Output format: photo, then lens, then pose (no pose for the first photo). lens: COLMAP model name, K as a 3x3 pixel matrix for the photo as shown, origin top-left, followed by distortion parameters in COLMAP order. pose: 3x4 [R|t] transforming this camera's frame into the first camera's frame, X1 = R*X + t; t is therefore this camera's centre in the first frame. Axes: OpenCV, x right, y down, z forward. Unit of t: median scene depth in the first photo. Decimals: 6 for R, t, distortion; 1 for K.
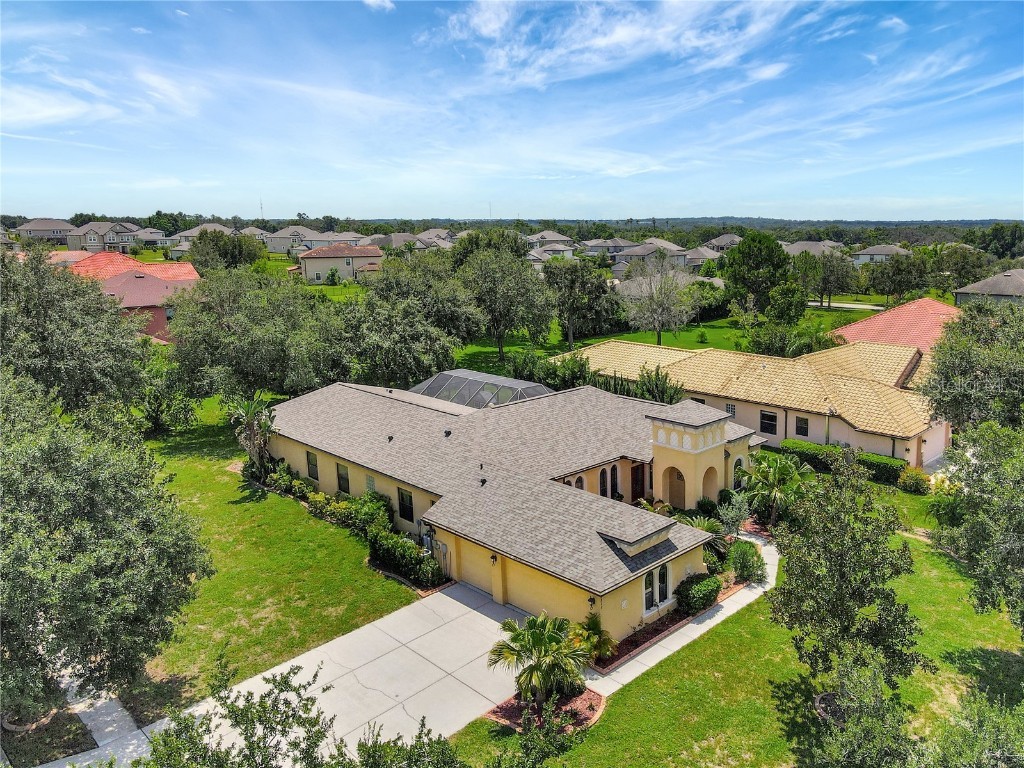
lens RADIAL K [[763.2, 0, 512.0], [0, 763.2, 384.0], [0, 0, 1]] dist [0.023842, 0.008580]
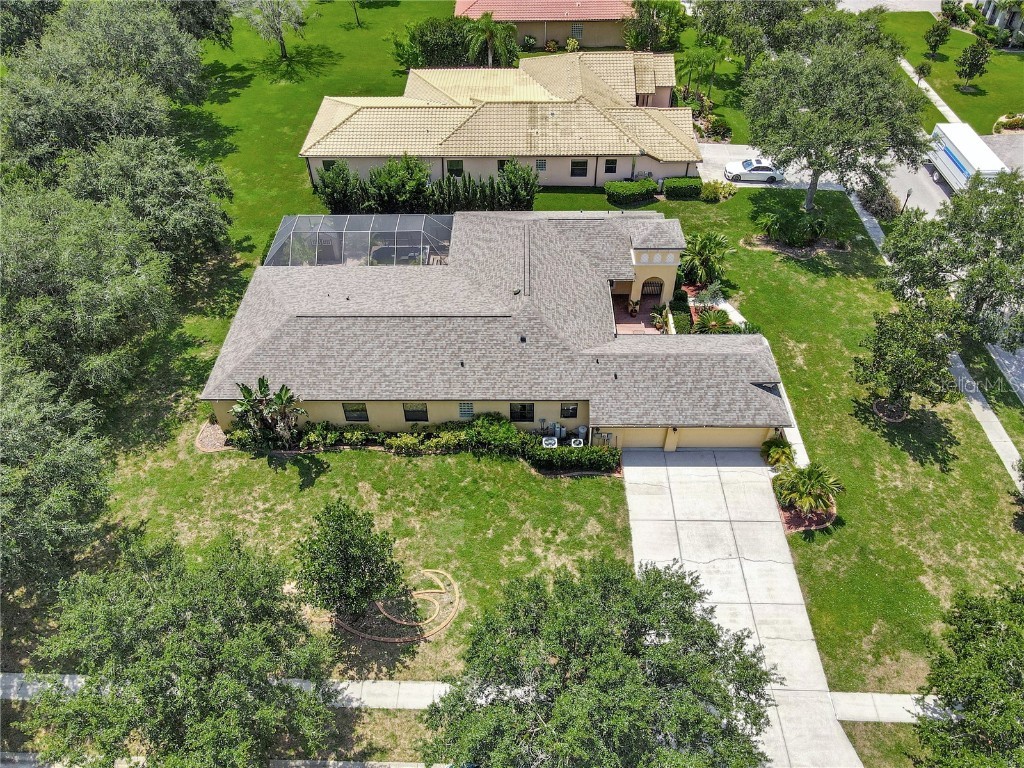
lens RADIAL K [[763.2, 0, 512.0], [0, 763.2, 384.0], [0, 0, 1]] dist [0.023842, 0.008580]
pose [[0.712714, -0.493044, 0.498944, -0.702446], [0.163173, 0.808320, 0.565679, -0.523901], [-0.682212, -0.321754, 0.656553, 0.289592]]
